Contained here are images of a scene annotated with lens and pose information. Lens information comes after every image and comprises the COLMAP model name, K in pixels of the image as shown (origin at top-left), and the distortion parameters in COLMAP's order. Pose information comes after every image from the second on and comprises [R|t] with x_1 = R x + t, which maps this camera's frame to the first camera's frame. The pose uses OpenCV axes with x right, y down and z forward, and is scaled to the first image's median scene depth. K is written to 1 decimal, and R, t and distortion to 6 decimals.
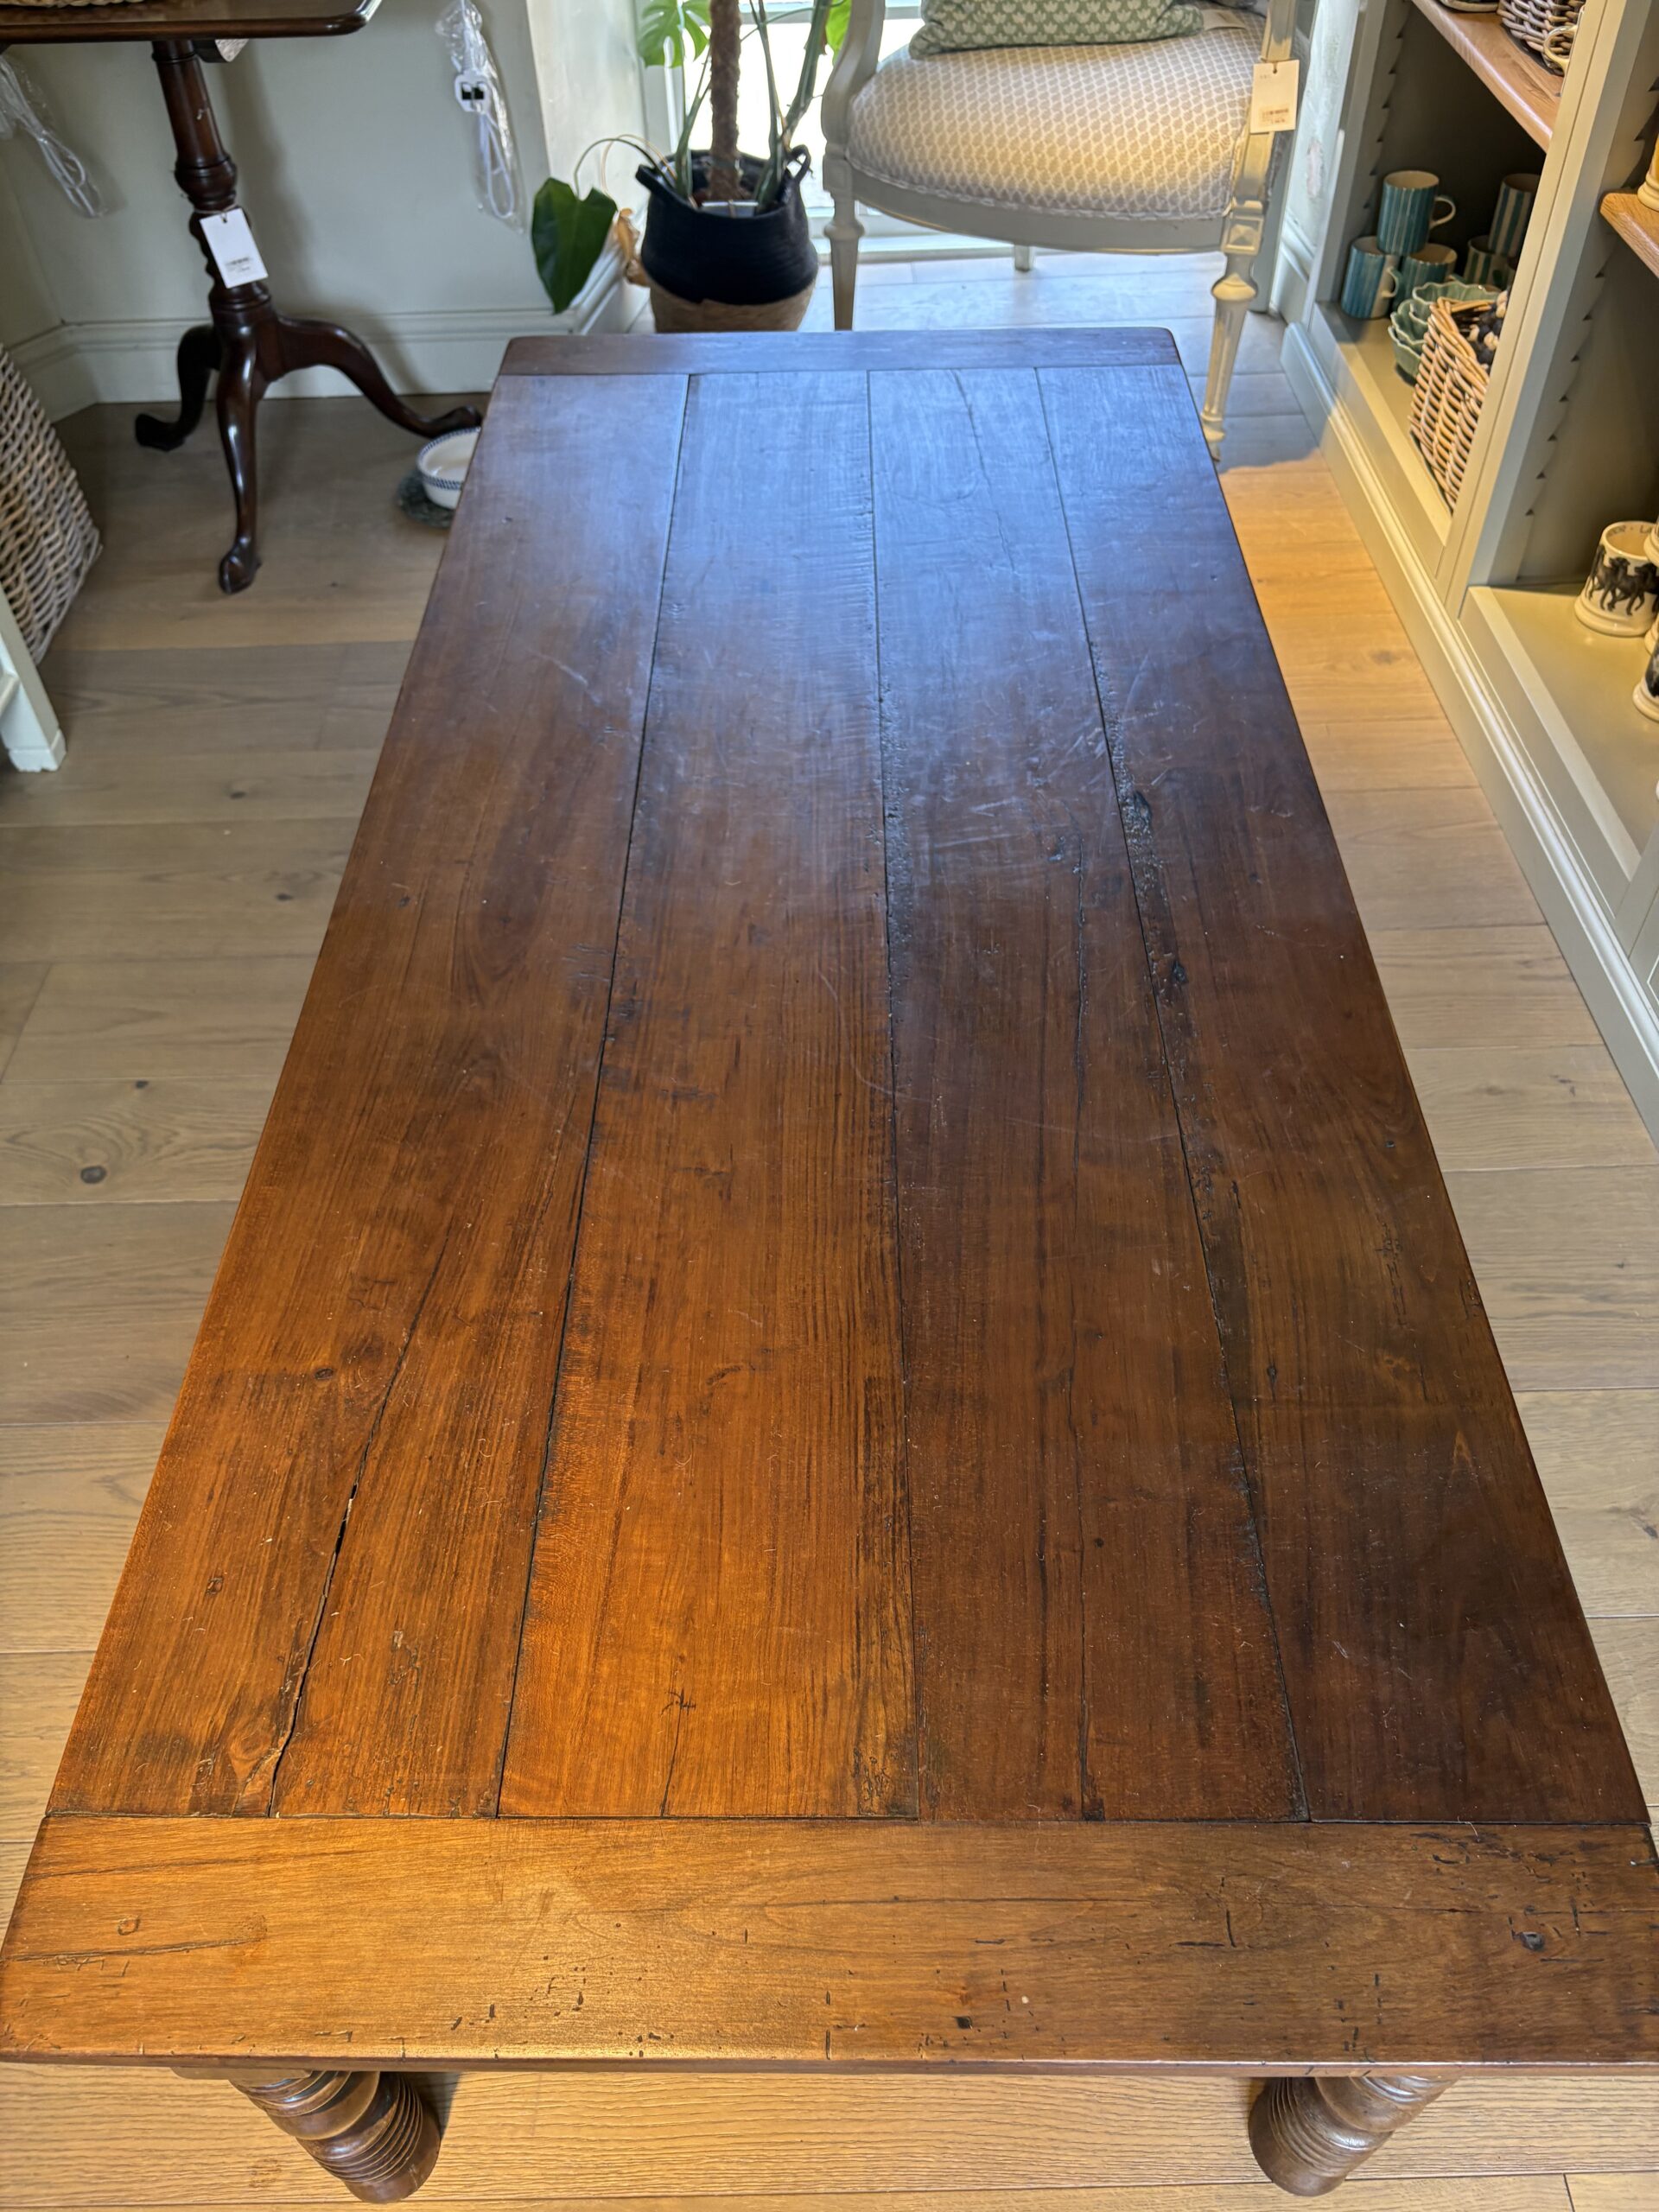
lens RADIAL K [[1656.0, 0, 828.9], [0, 1656.0, 1125.7], [0, 0, 1]] dist [0.023018, -0.037546]
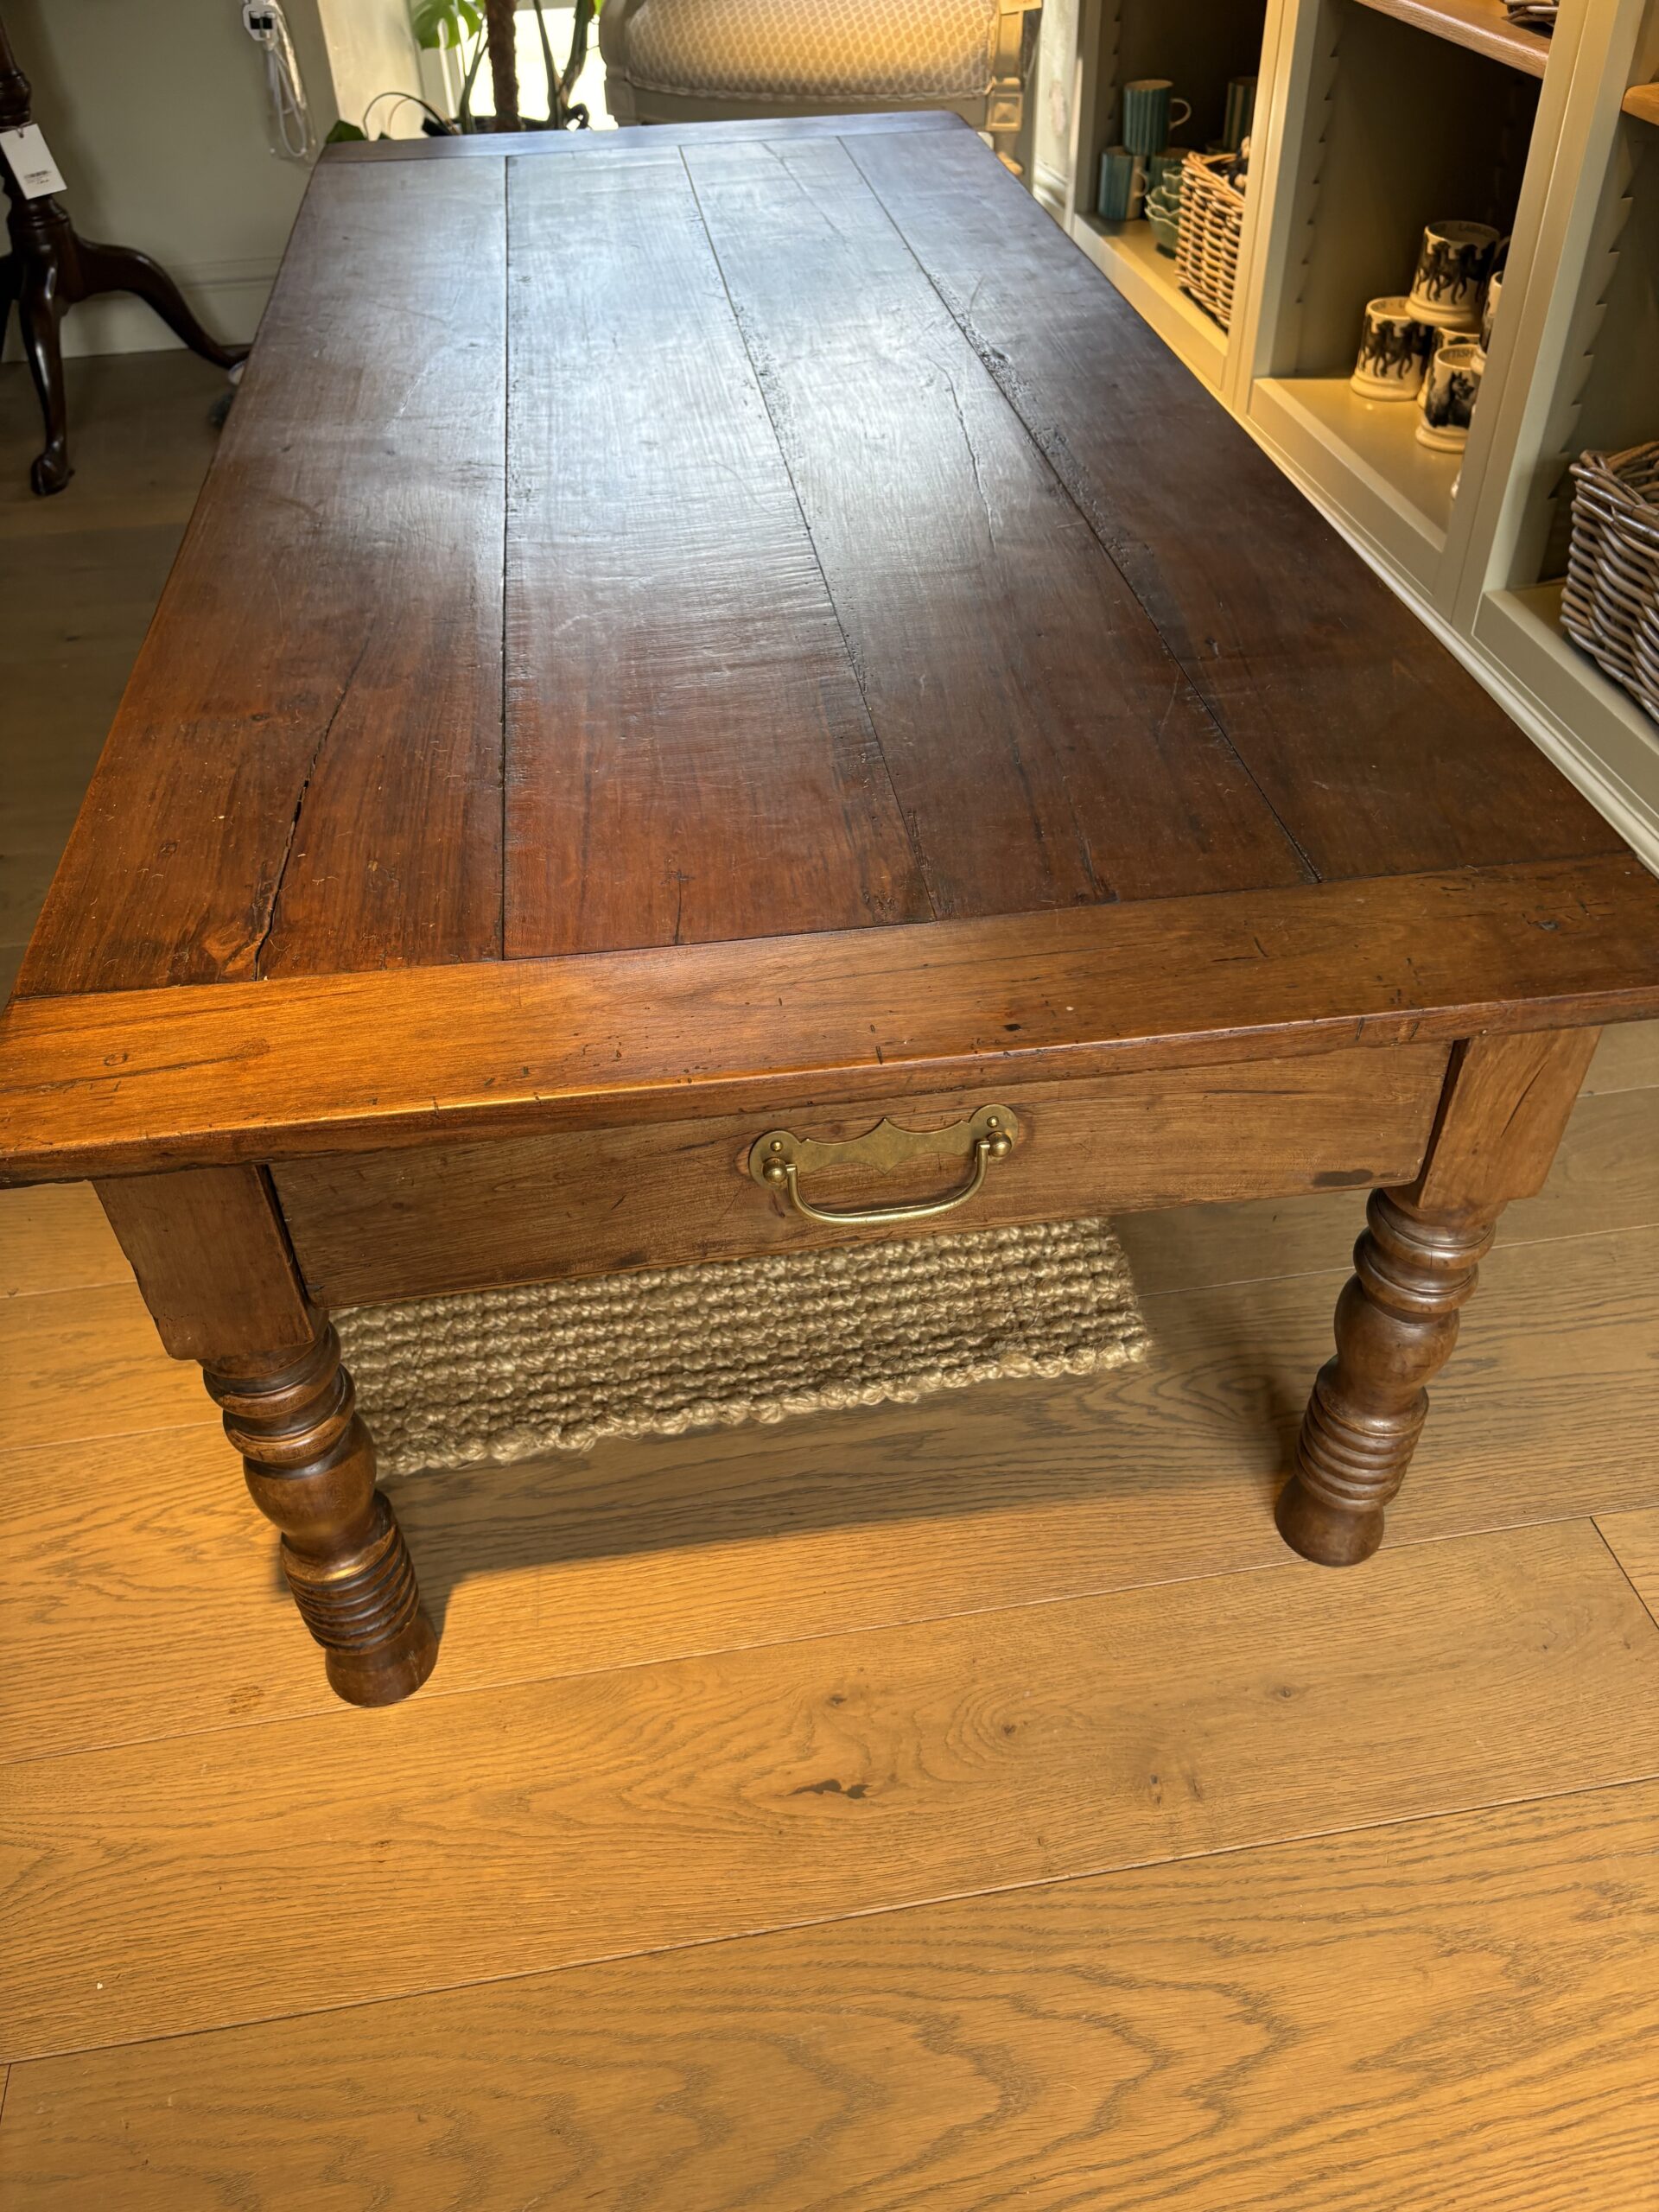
lens RADIAL K [[1656.0, 0, 839.6], [0, 1656.0, 1104.2], [0, 0, 1]] dist [0.023018, -0.037546]
pose [[0.989150, -0.098302, 0.109177, -0.041917], [0.109014, 0.989304, -0.096916, 0.213536], [-0.098482, 0.107766, 0.989287, 0.015889]]
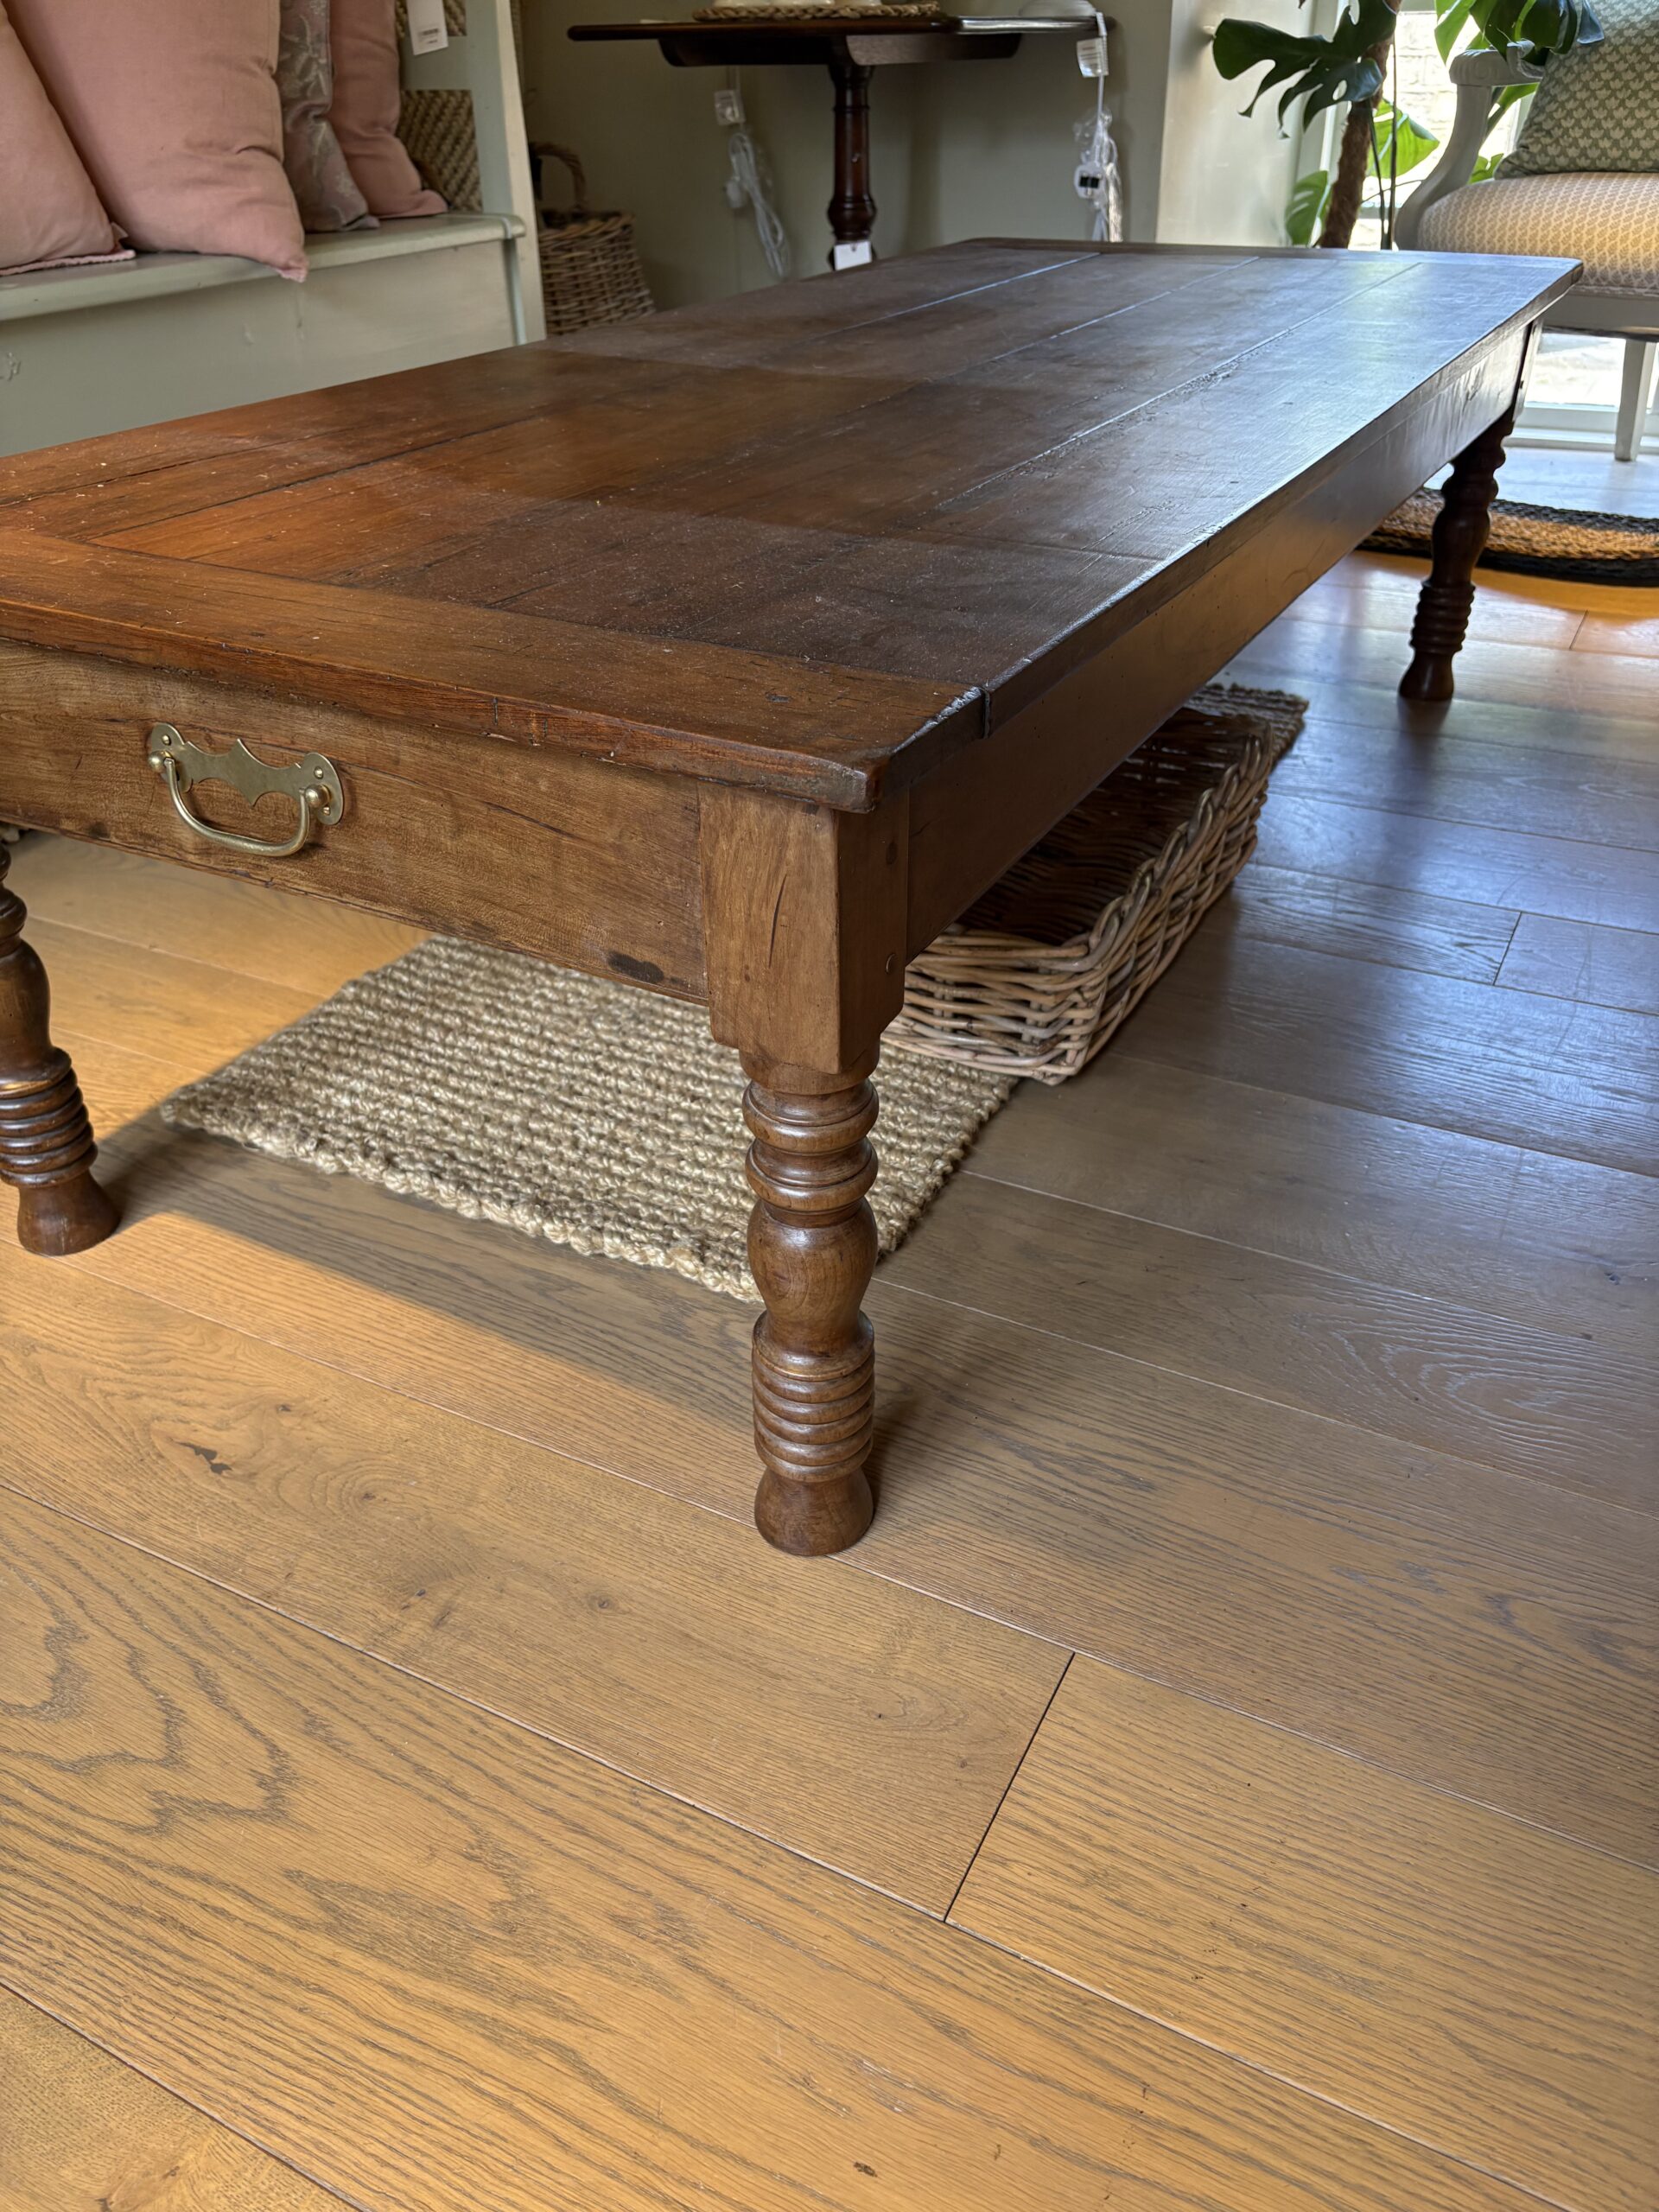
lens RADIAL K [[1656.0, 0, 826.7], [0, 1656.0, 1137.3], [0, 0, 1]] dist [0.023018, -0.037546]
pose [[0.884193, 0.262943, -0.386088, 0.284123], [-0.344230, 0.925489, -0.158034, 0.279623], [0.315767, 0.272636, 0.908824, 0.078860]]
